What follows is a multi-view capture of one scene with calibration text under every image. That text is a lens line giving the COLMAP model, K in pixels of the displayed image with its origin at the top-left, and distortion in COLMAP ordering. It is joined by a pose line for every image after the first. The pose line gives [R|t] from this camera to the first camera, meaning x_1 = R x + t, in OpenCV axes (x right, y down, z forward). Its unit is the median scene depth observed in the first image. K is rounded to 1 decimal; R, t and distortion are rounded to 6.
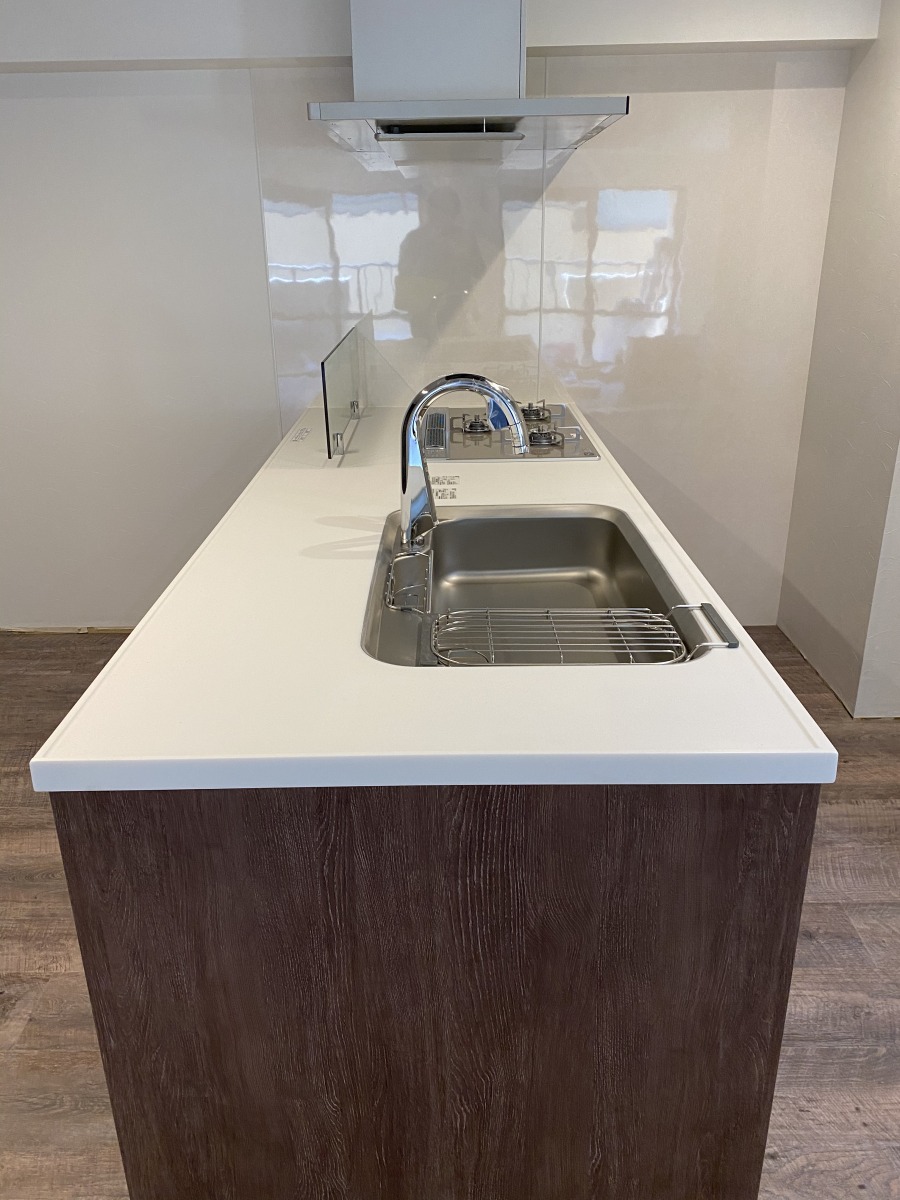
lens RADIAL K [[915.9, 0, 448.7], [0, 915.9, 594.1], [0, 0, 1]] dist [0.003342, 0.002072]
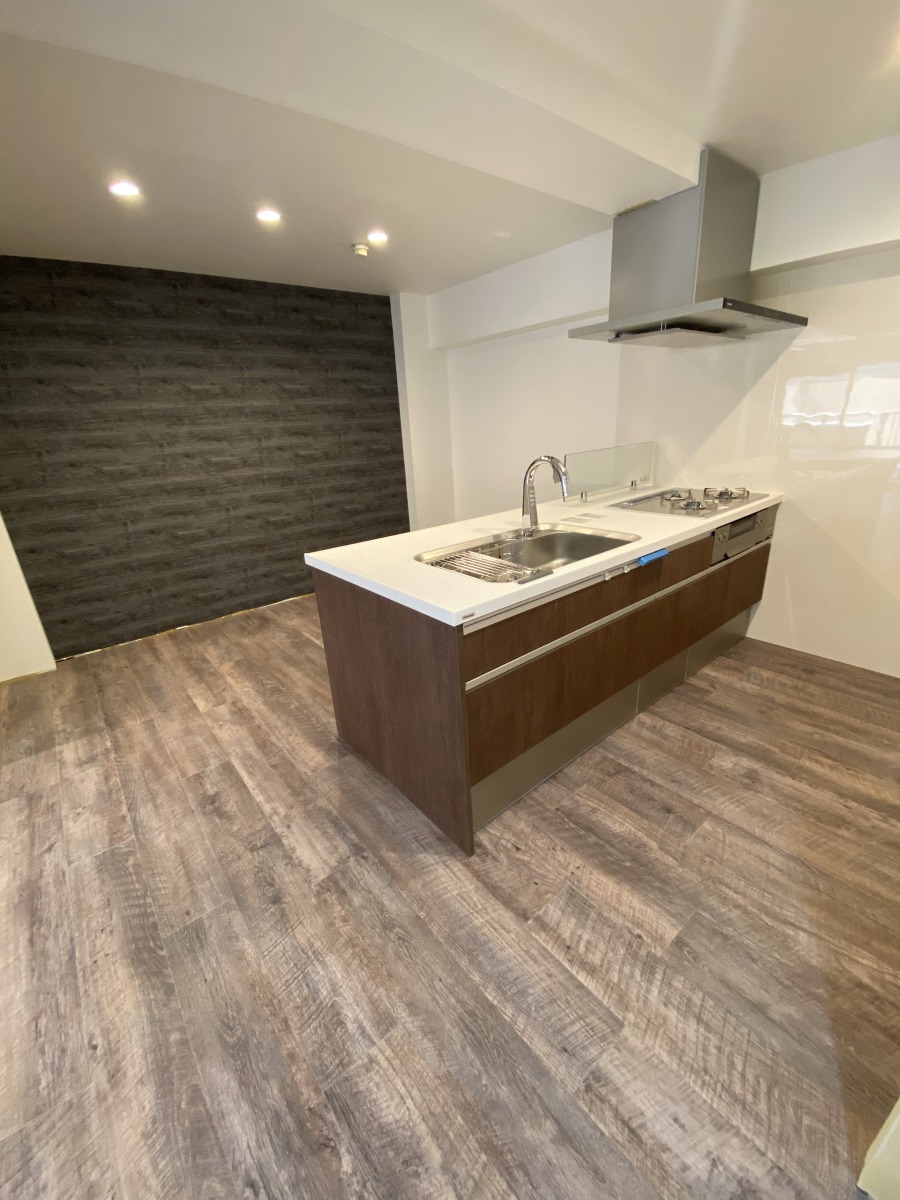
lens RADIAL K [[493.5, 0, 453.8], [0, 493.5, 603.8], [0, 0, 1]] dist [0.014281, -0.018282]
pose [[0.642355, 0.250943, -0.724160, 0.713132], [-0.242301, 0.962907, 0.118746, 0.005986], [0.727097, 0.099187, 0.679332, 0.092347]]
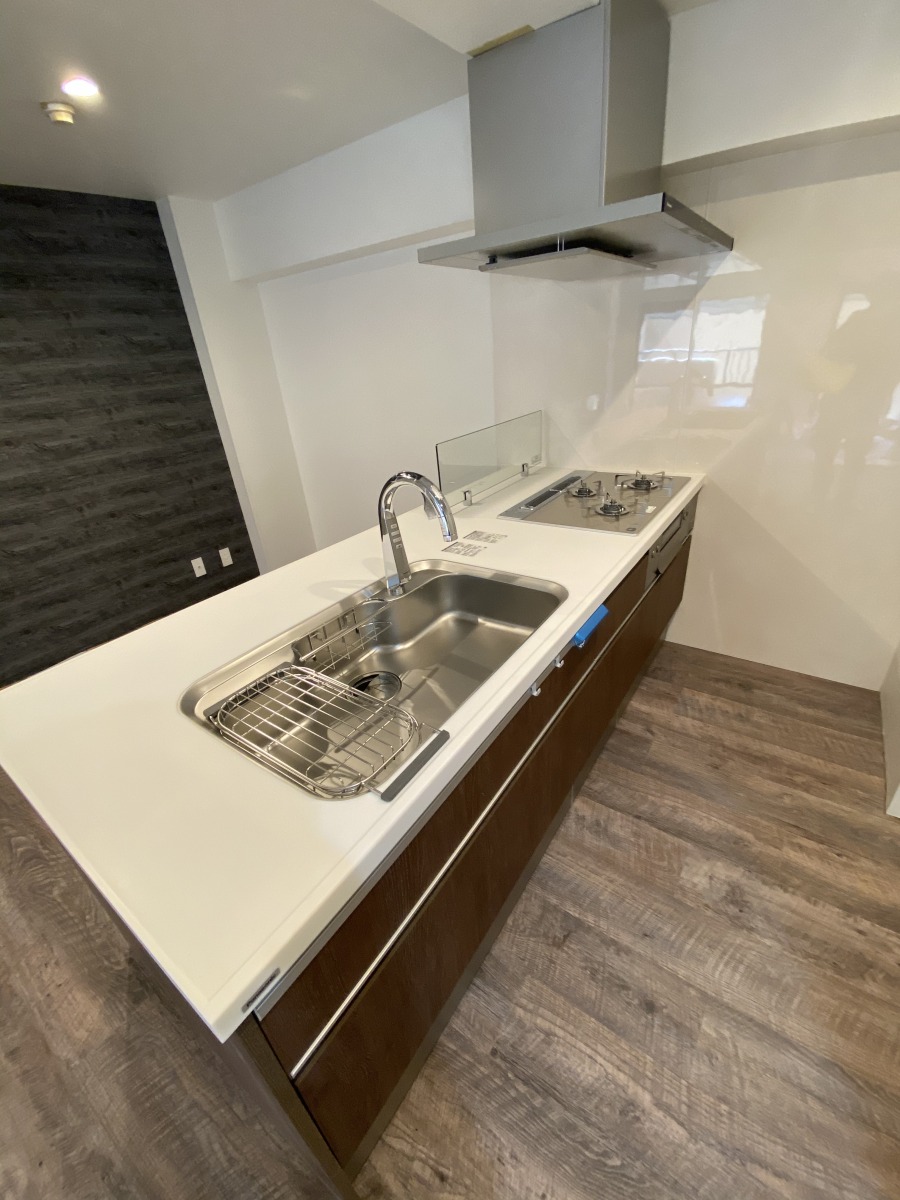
lens RADIAL K [[493.5, 0, 453.8], [0, 493.5, 603.8], [0, 0, 1]] dist [0.014281, -0.018282]
pose [[0.817980, 0.221037, -0.531085, 0.419546], [-0.150901, 0.973349, 0.172689, -0.172280], [0.555102, -0.061115, 0.829534, 0.418816]]
